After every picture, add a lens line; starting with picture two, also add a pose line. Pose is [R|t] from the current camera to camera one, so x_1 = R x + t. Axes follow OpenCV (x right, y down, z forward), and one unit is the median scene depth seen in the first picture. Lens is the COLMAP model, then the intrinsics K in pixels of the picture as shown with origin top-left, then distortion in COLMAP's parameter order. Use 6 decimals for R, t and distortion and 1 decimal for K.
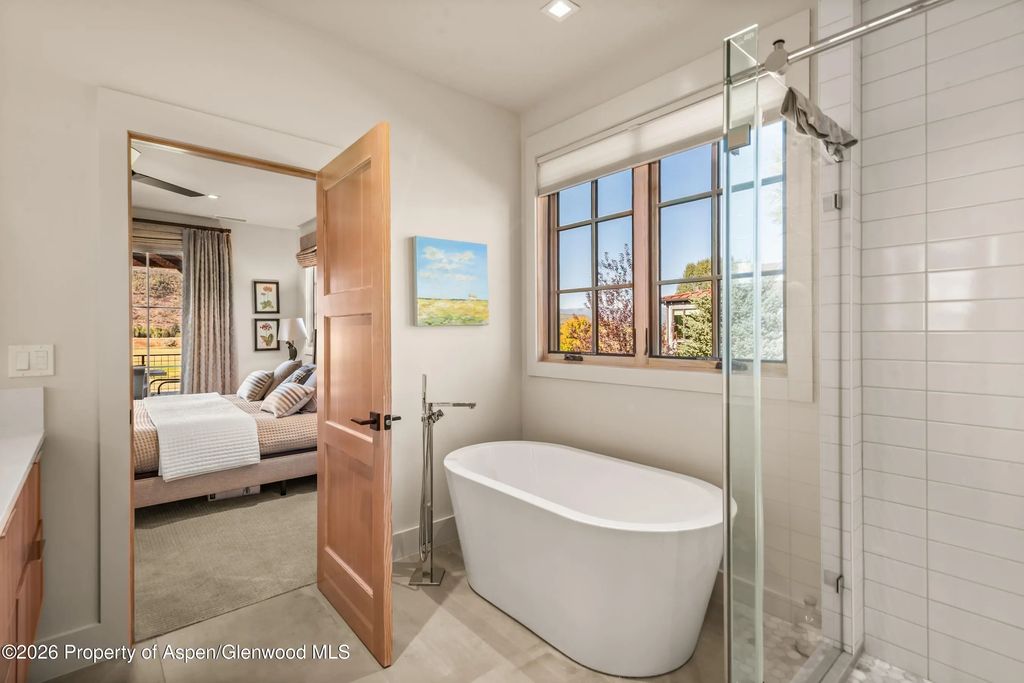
lens RADIAL K [[476.5, 0, 505.7], [0, 476.5, 327.6], [0, 0, 1]] dist [0.009496, -0.000224]
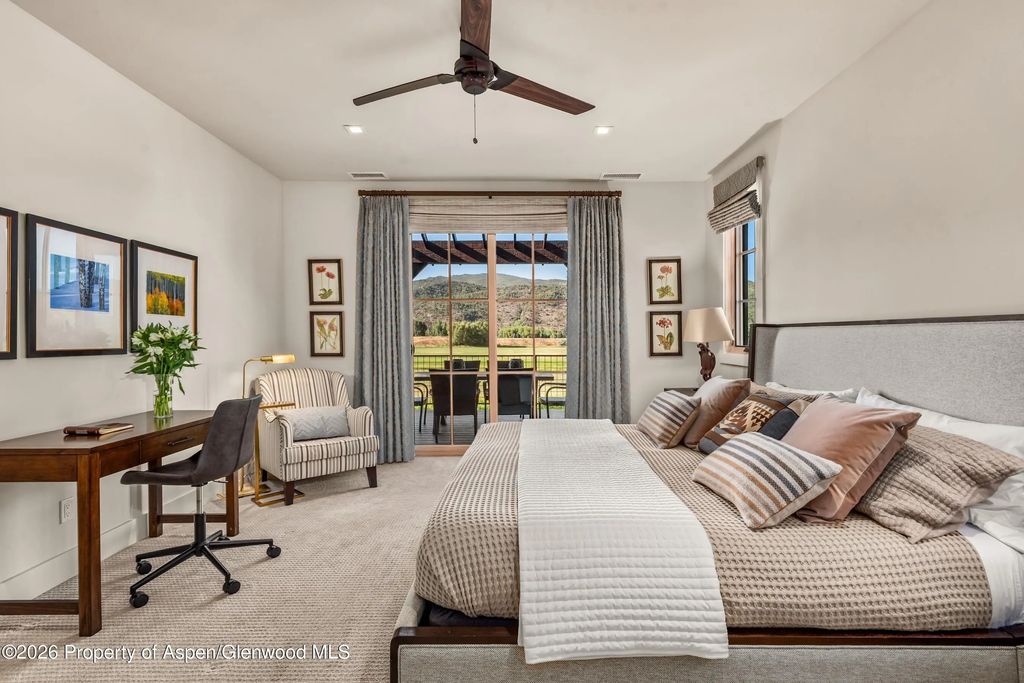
lens RADIAL K [[473.3, 0, 518.5], [0, 473.3, 338.2], [0, 0, 1]] dist [0.007249, -0.000131]
pose [[0.761714, 0.004188, -0.647900, -0.294116], [0.008117, 0.999839, 0.016005, 0.012350], [0.647863, -0.017451, 0.761557, 0.448234]]
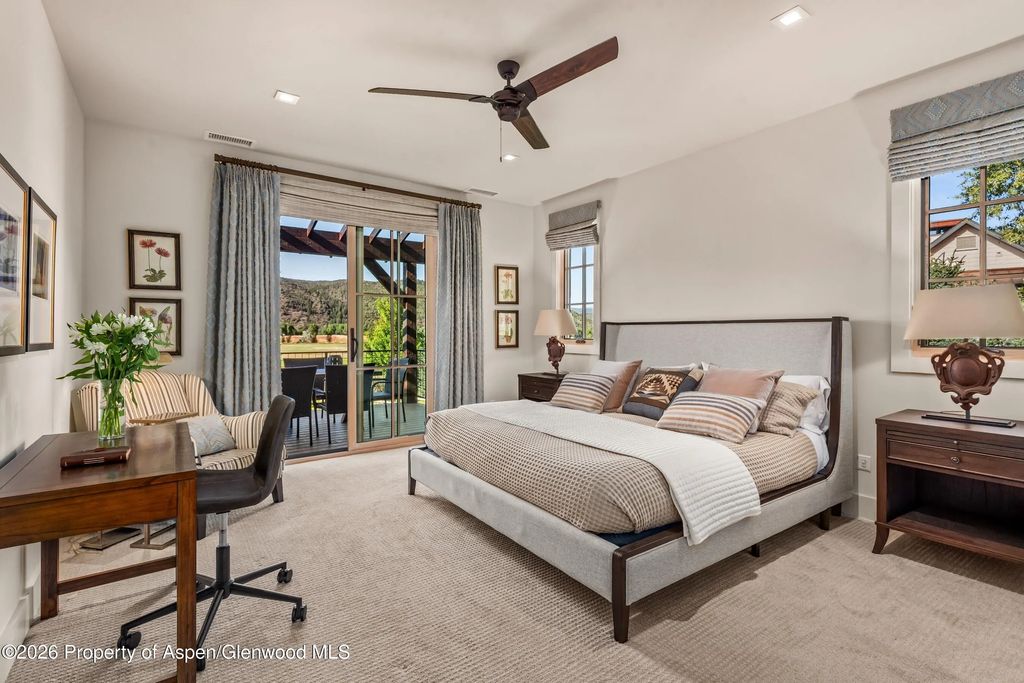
lens RADIAL K [[476.5, 0, 505.7], [0, 476.5, 327.6], [0, 0, 1]] dist [0.009496, -0.000224]
pose [[0.995798, 0.001679, -0.091558, -0.605016], [-0.001388, 0.999994, 0.003244, 0.013275], [0.091563, -0.003103, 0.995794, 0.217396]]
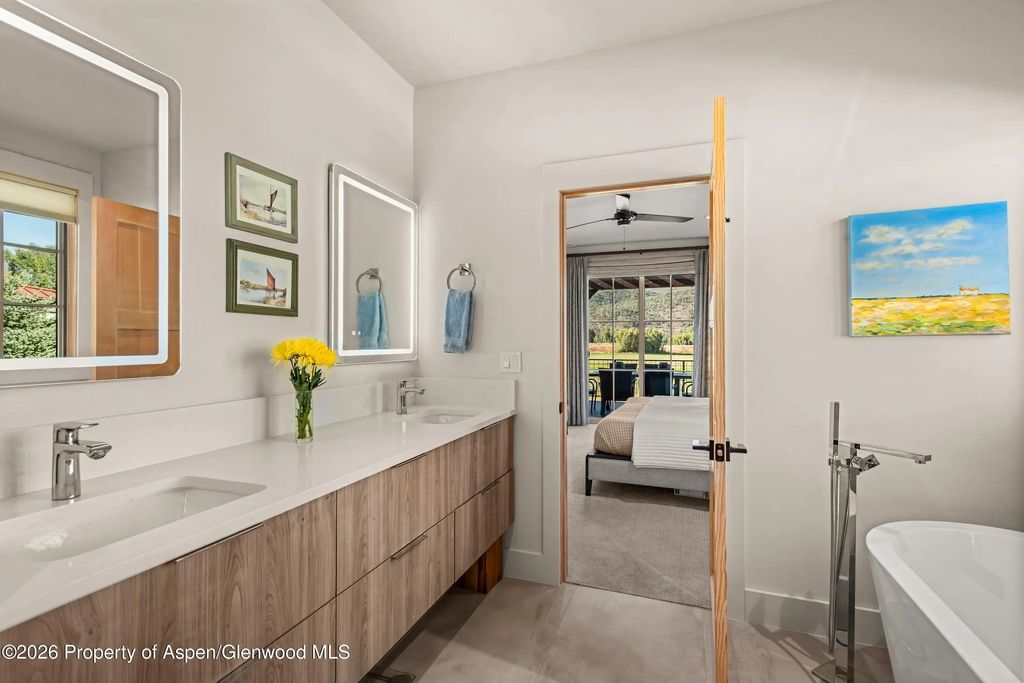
lens RADIAL K [[473.3, 0, 518.5], [0, 473.3, 338.2], [0, 0, 1]] dist [0.007249, -0.000131]
pose [[0.491840, -0.001761, -0.870684, 0.120234], [0.004384, 0.999990, 0.000453, -0.002040], [0.870675, -0.004040, 0.491843, 0.107886]]
